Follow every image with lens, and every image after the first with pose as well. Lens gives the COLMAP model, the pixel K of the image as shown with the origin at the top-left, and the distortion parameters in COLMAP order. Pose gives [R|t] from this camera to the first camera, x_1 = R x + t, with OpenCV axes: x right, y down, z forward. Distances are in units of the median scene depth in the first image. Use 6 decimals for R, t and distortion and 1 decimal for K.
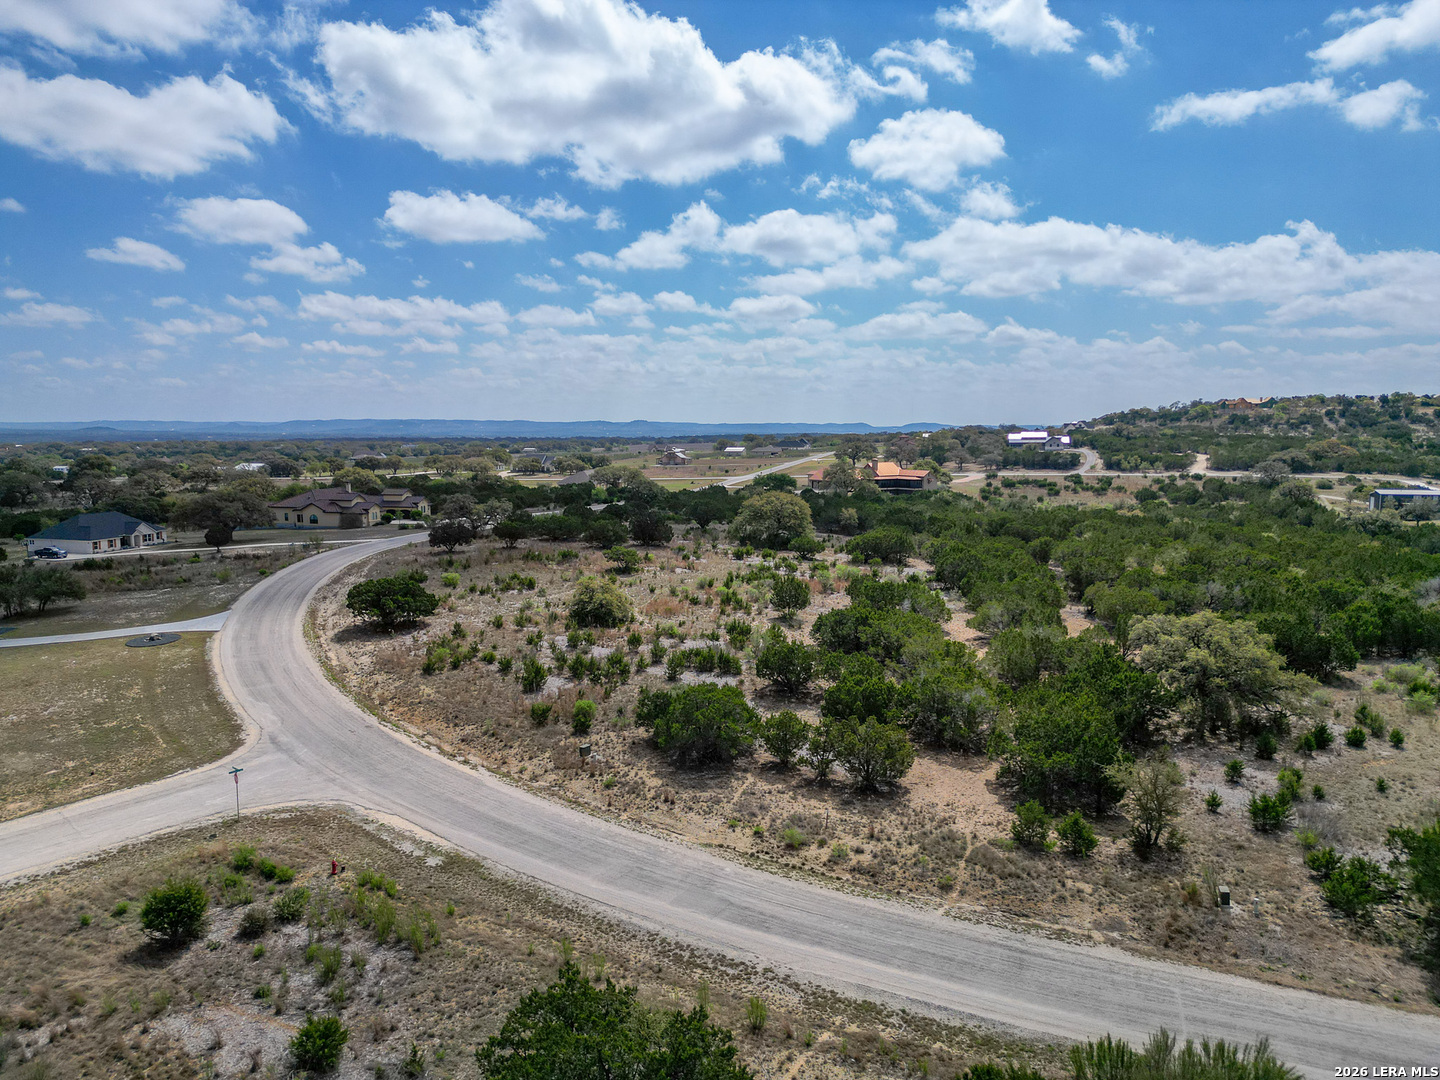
lens RADIAL K [[996.3, 0, 716.0], [0, 996.3, 515.4], [0, 0, 1]] dist [0.054969, -0.047598]
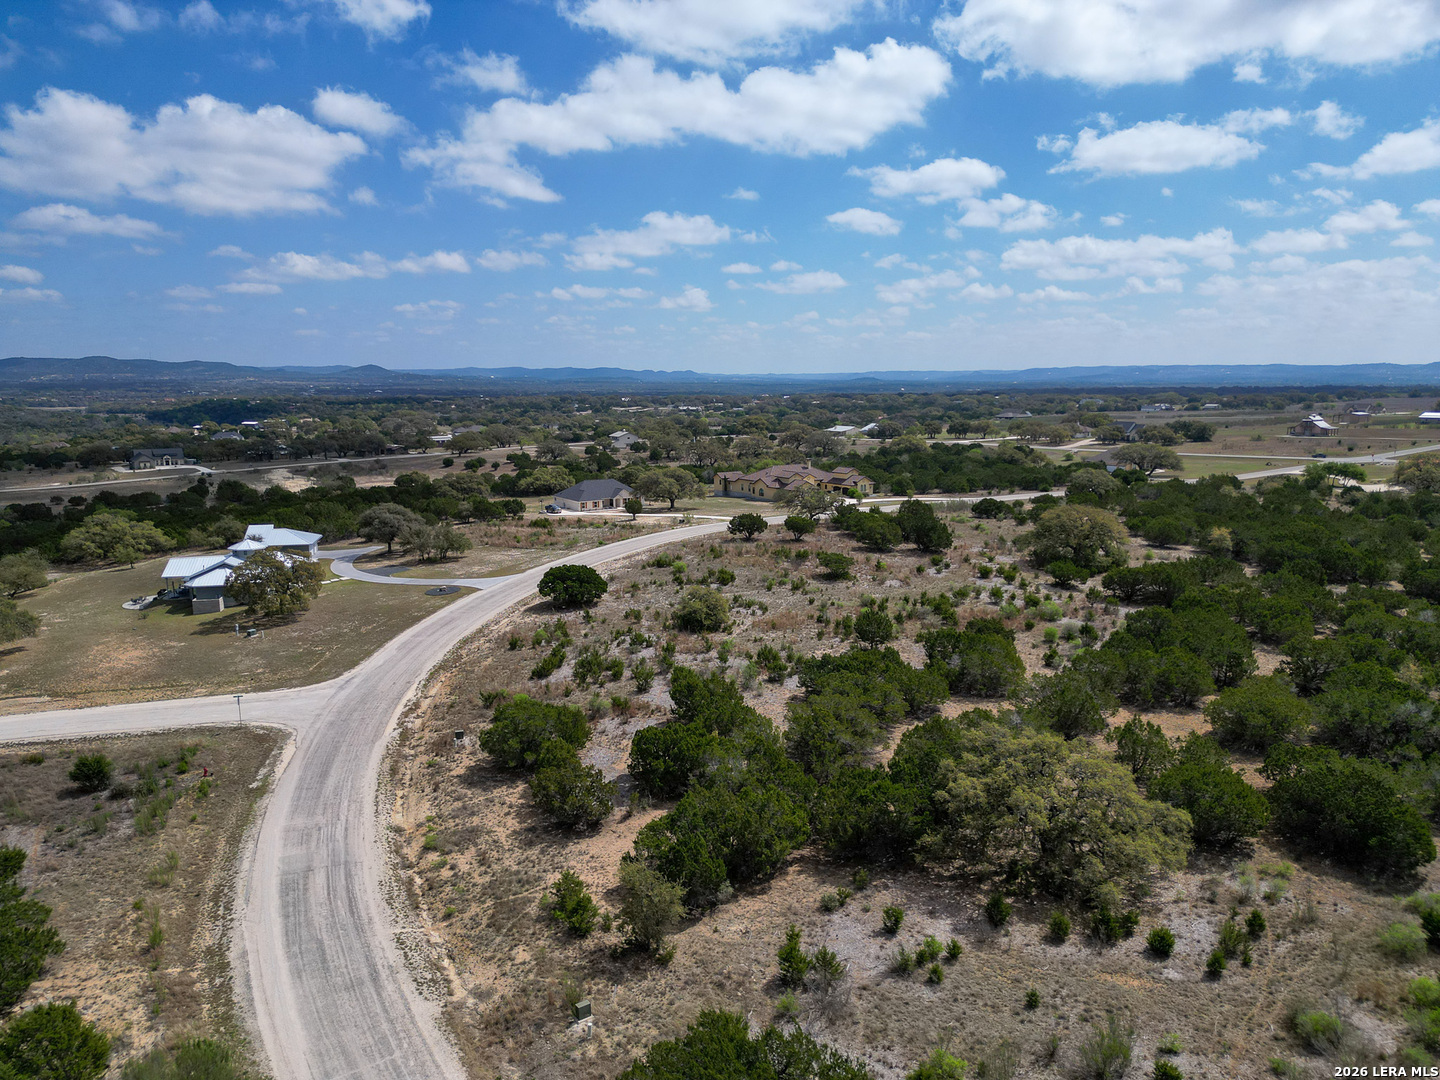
lens RADIAL K [[996.3, 0, 715.5], [0, 996.3, 593.2], [0, 0, 1]] dist [0.054969, -0.047598]
pose [[0.774341, 0.128067, -0.619673, 0.738012], [-0.048768, 0.988470, 0.143346, -0.112816], [0.630886, -0.080778, 0.771659, 0.223182]]
